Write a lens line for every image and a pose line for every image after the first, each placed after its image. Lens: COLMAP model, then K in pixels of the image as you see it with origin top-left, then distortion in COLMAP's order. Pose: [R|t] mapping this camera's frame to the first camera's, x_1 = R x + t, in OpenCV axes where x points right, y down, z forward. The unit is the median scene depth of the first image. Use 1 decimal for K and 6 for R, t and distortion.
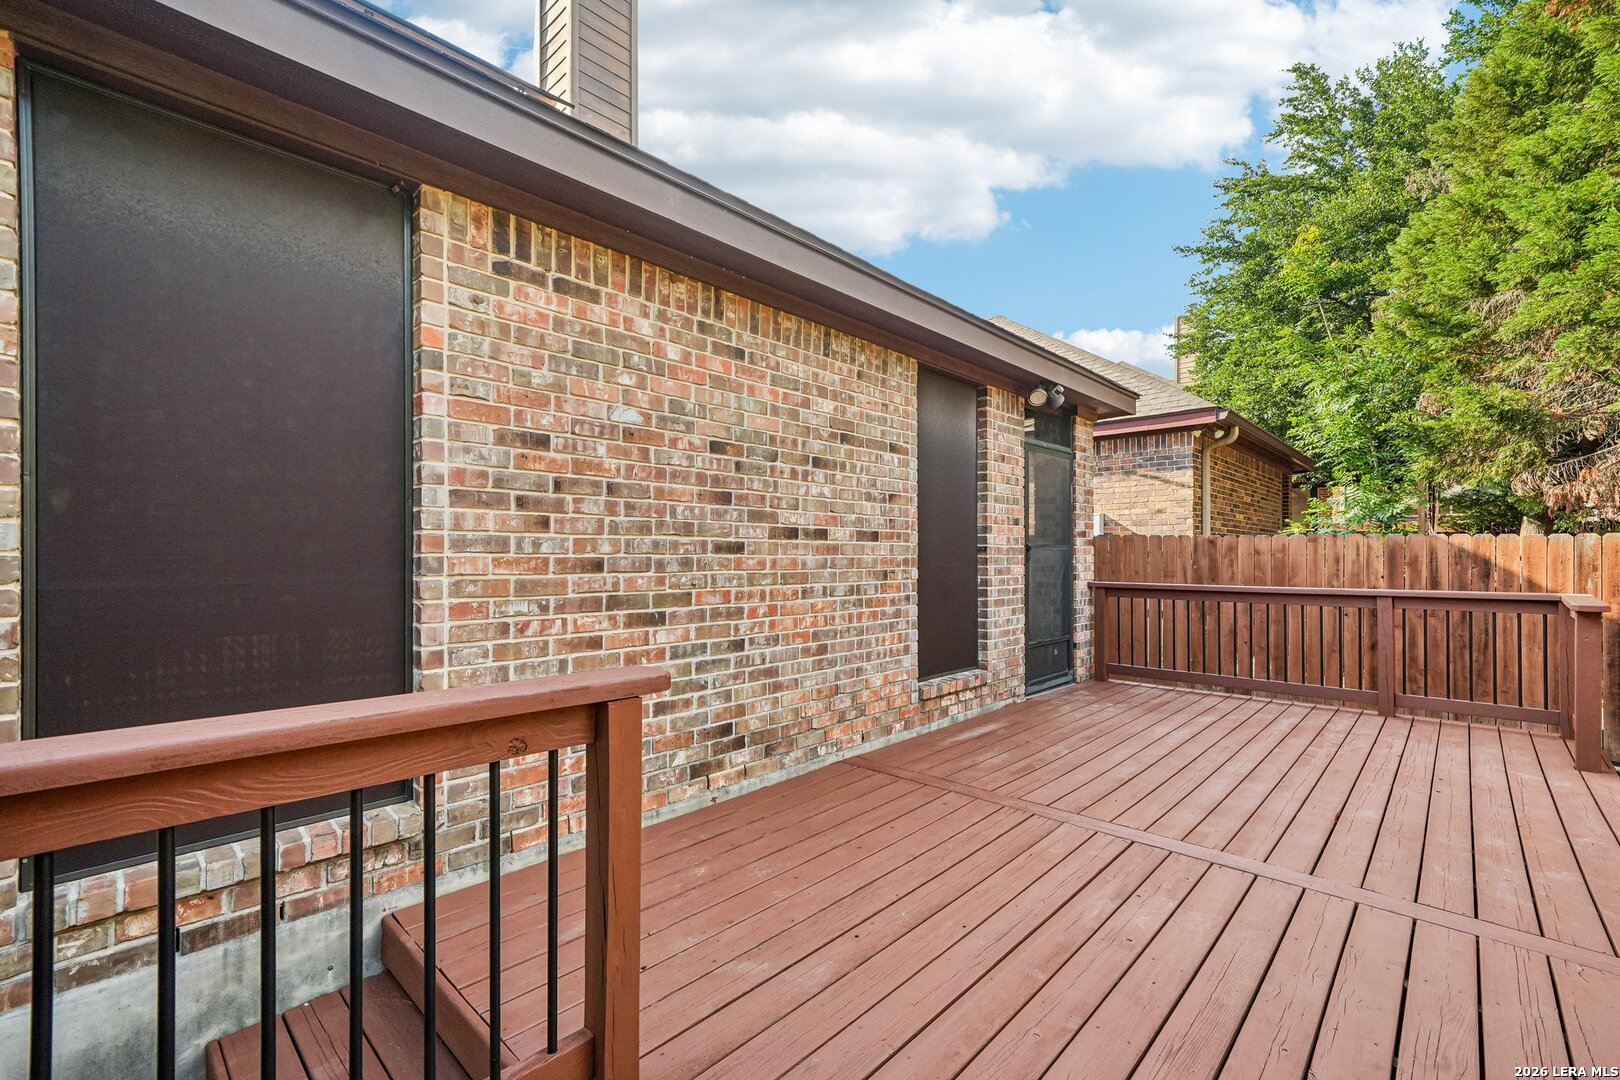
lens RADIAL K [[702.5, 0, 809.6], [0, 702.5, 549.1], [0, 0, 1]] dist [0.002065, 0.001447]
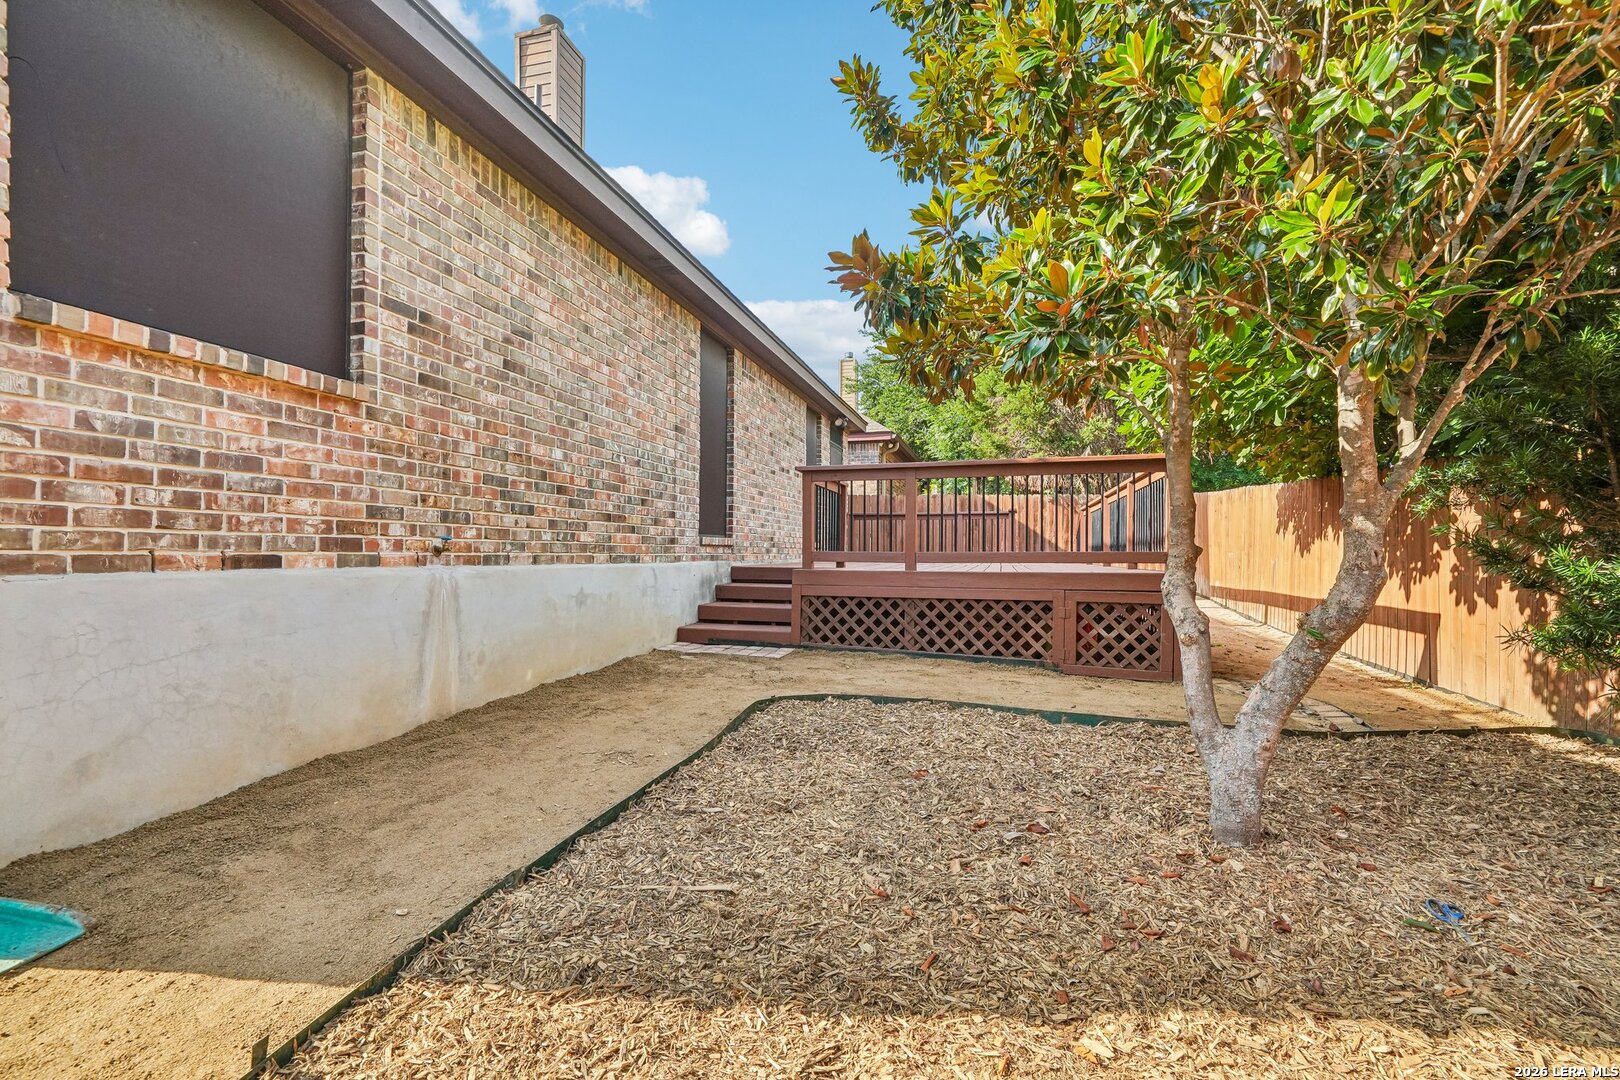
lens RADIAL K [[702.5, 0, 809.9], [0, 702.5, 544.1], [0, 0, 1]] dist [0.002065, 0.001447]
pose [[0.884939, 0.012565, 0.465537, -1.122556], [-0.012948, 0.999913, -0.002375, 0.251496], [-0.465526, -0.003926, 0.885025, -1.323572]]
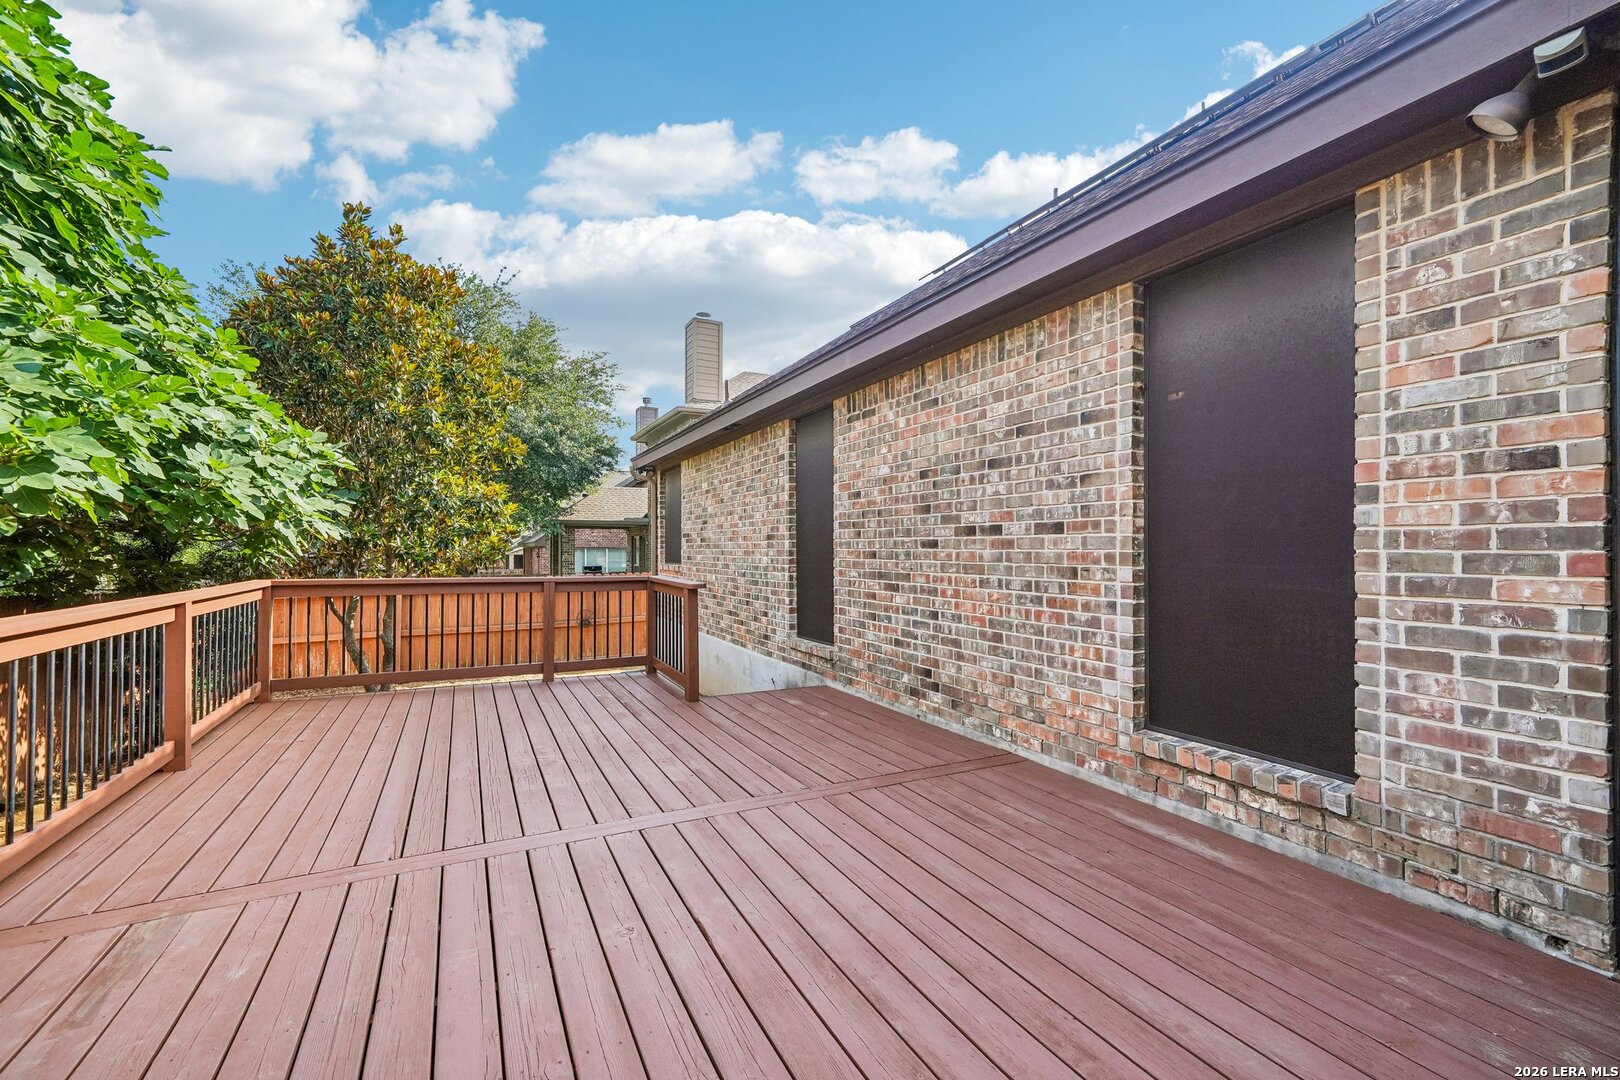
lens RADIAL K [[702.5, 0, 809.6], [0, 702.5, 548.4], [0, 0, 1]] dist [0.002065, 0.001447]
pose [[-0.355514, -0.007755, -0.934639, 1.145261], [0.000714, 0.999963, -0.008569, 0.016572], [0.934671, -0.003714, -0.355495, 1.140185]]
